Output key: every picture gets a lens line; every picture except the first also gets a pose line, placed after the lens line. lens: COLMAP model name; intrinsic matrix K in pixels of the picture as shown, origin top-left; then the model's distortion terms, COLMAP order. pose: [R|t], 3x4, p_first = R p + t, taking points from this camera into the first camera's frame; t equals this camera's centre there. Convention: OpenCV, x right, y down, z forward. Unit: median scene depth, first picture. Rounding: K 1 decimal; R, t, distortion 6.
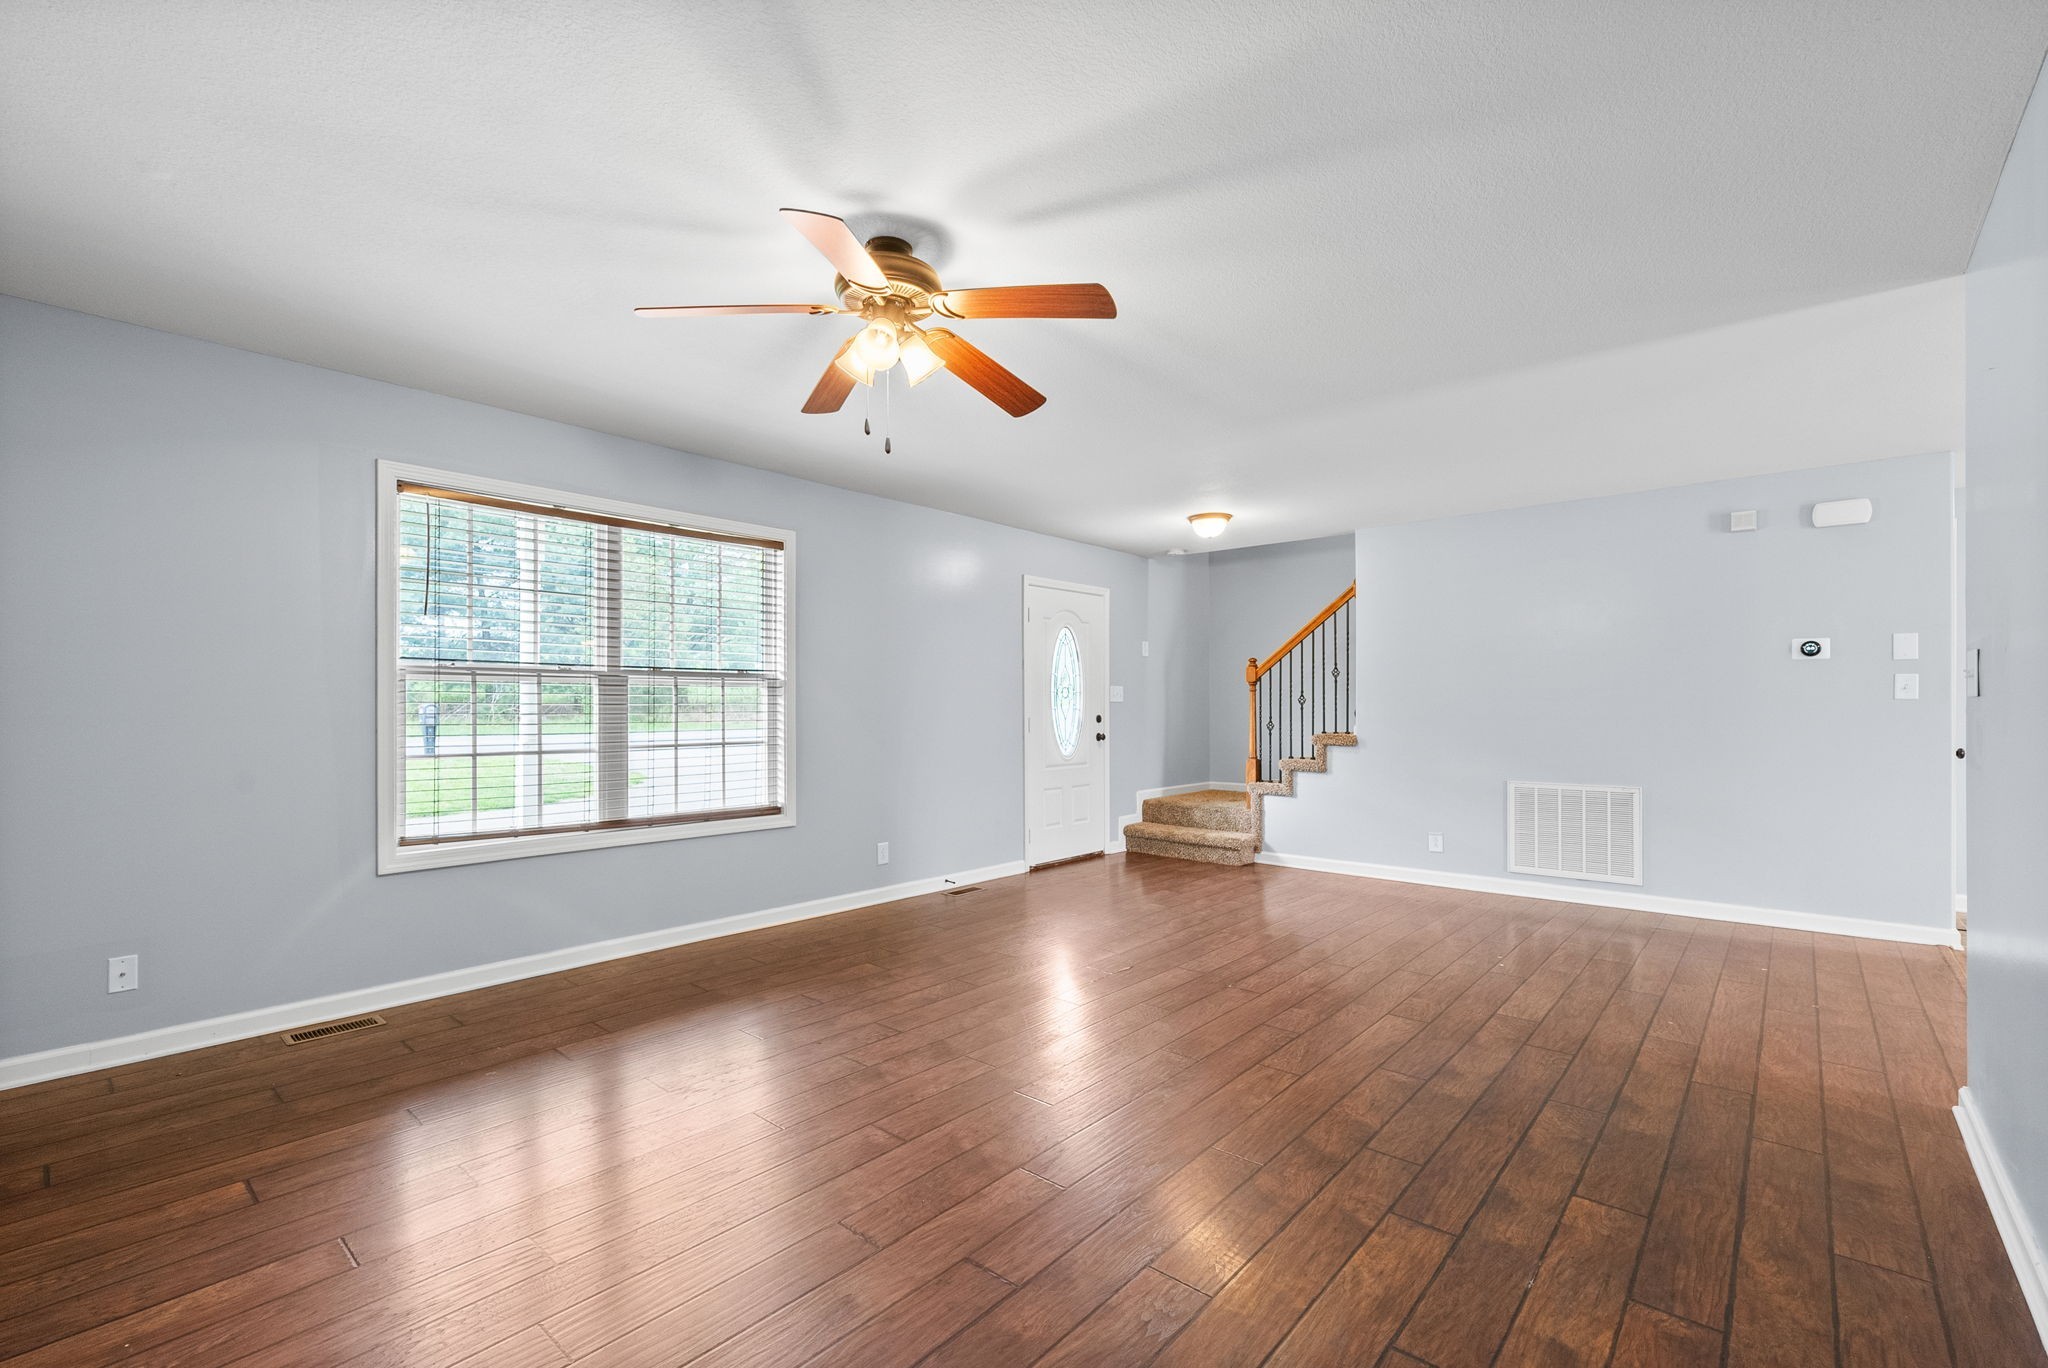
lens RADIAL K [[890.6, 0, 1016.2], [0, 890.6, 704.1], [0, 0, 1]] dist [-0.001802, 0.000174]
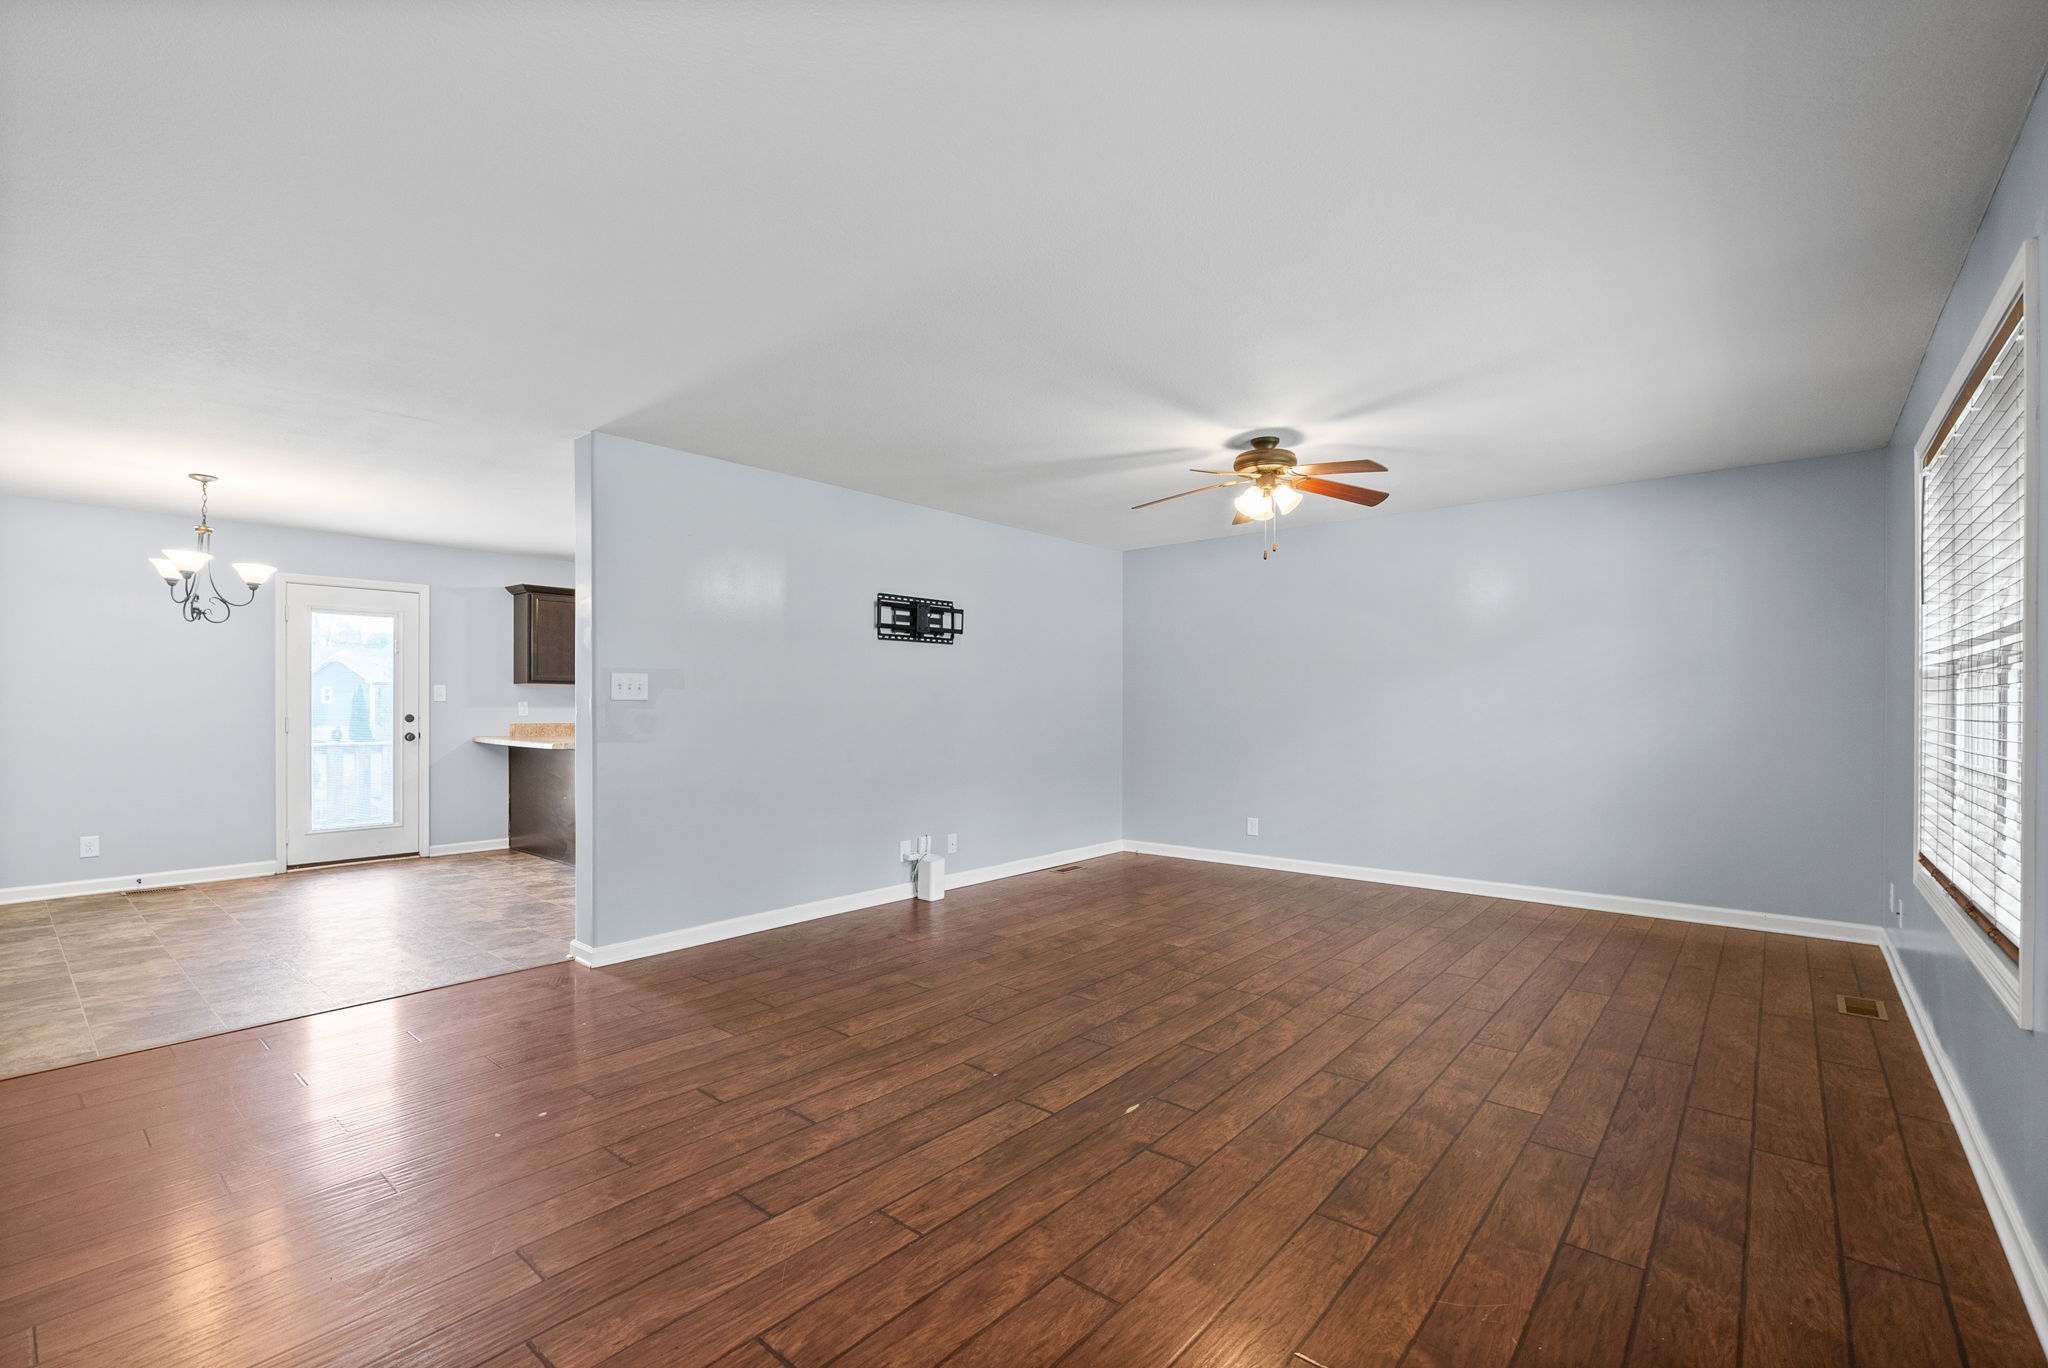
lens RADIAL K [[890.6, 0, 1016.2], [0, 890.6, 704.1], [0, 0, 1]] dist [-0.001802, 0.000174]
pose [[-0.999942, -0.001020, -0.010705, 0.195045], [-0.000990, 0.999996, -0.002730, 0.001849], [0.010708, -0.002719, -0.999939, 1.487848]]
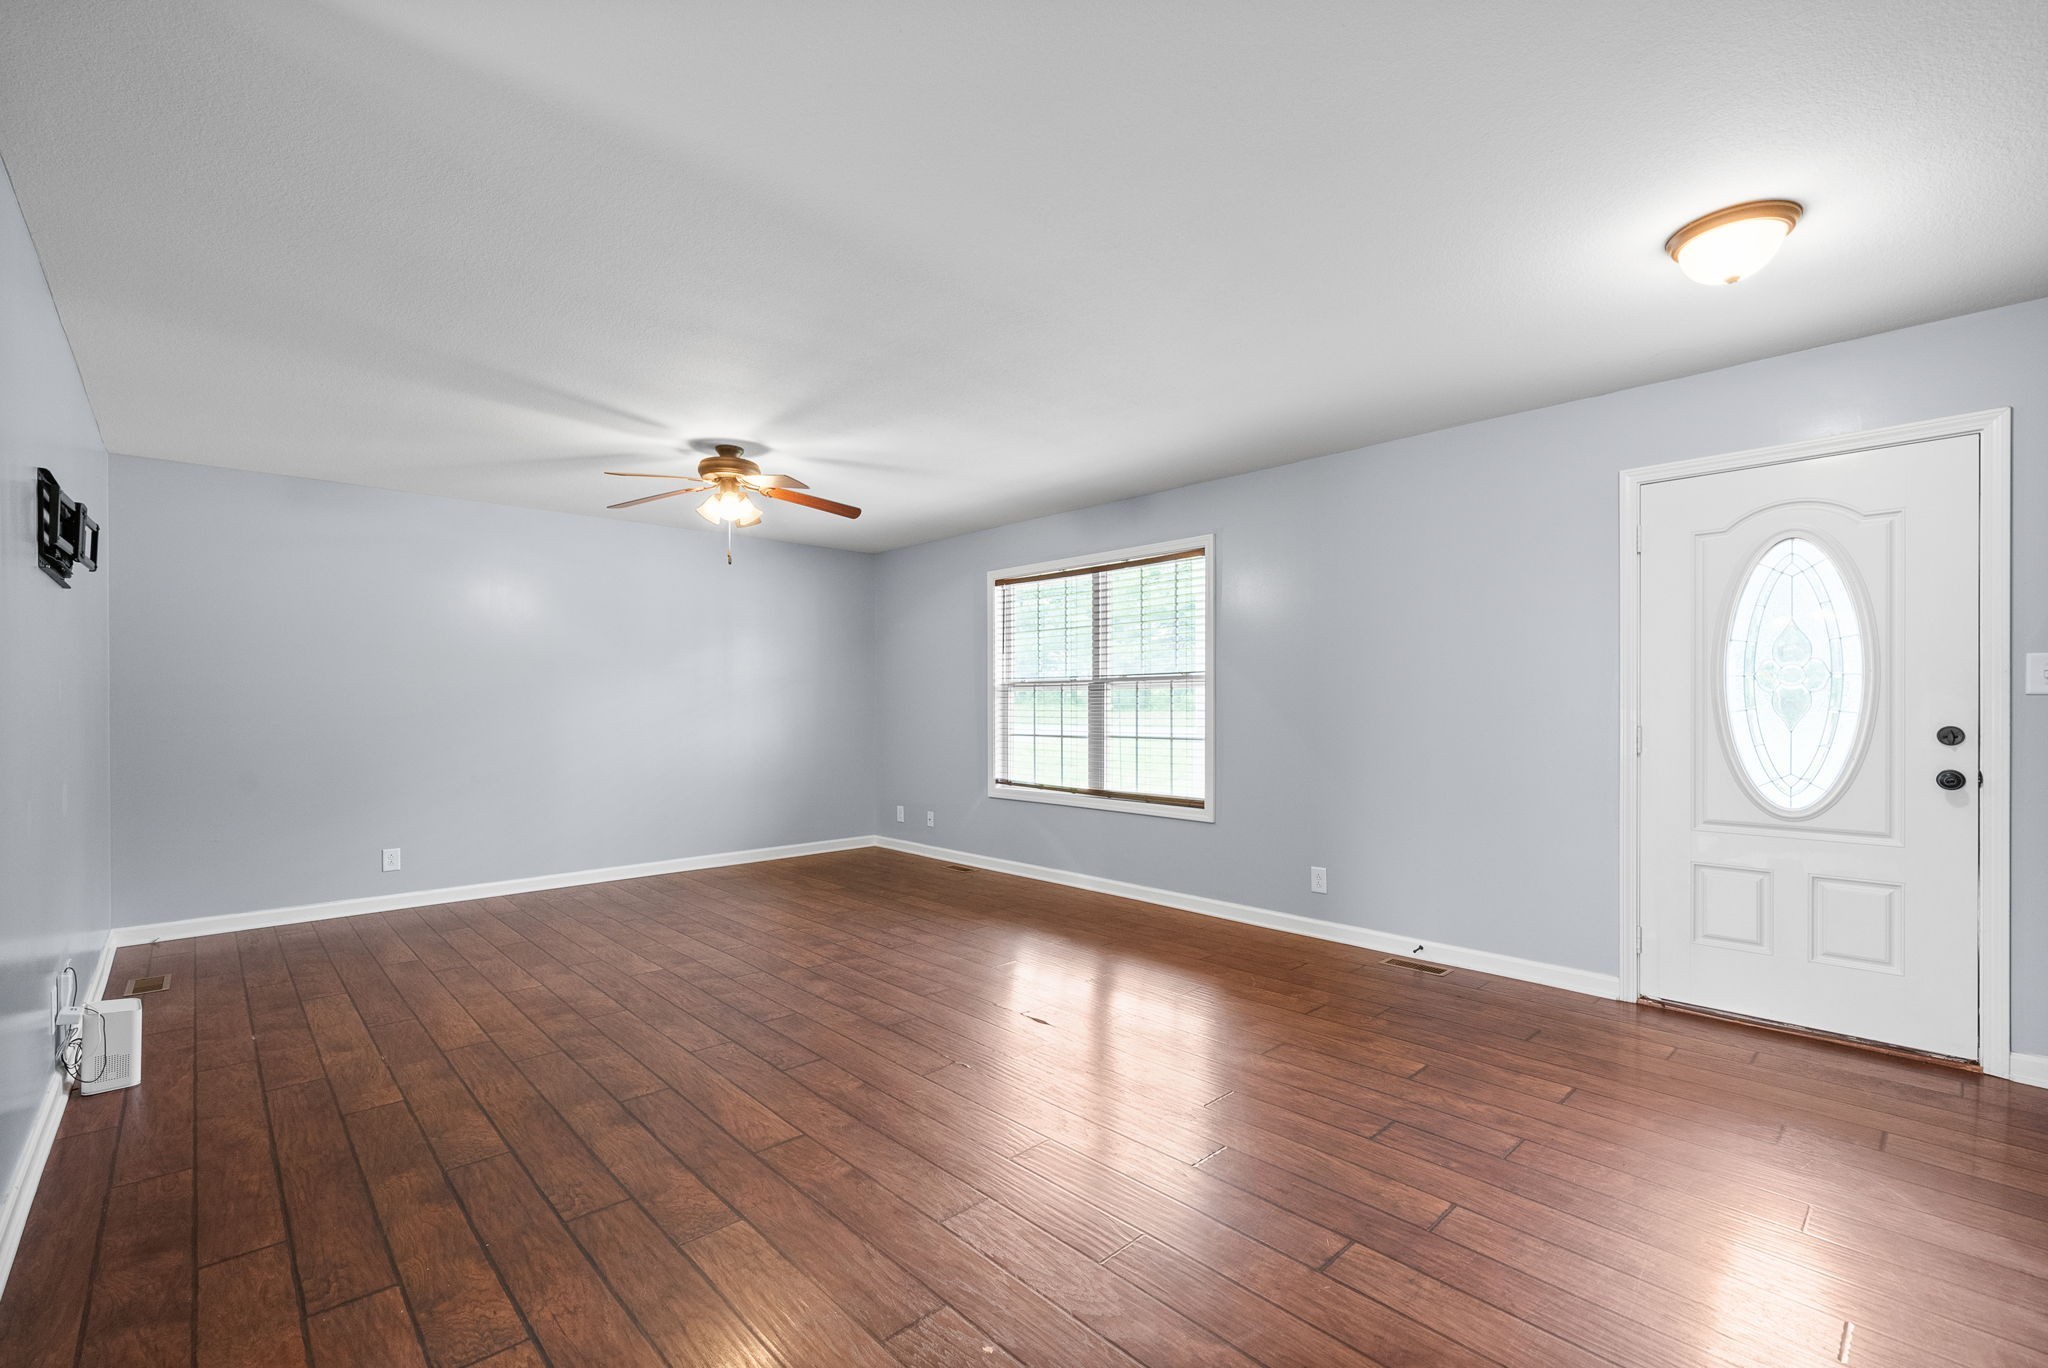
lens RADIAL K [[890.6, 0, 1016.2], [0, 890.6, 704.1], [0, 0, 1]] dist [-0.001802, 0.000174]
pose [[-0.103992, -0.000790, -0.994578, 0.858381], [0.003802, 0.999992, -0.001191, 0.001260], [0.994571, -0.003906, -0.103988, 0.958688]]
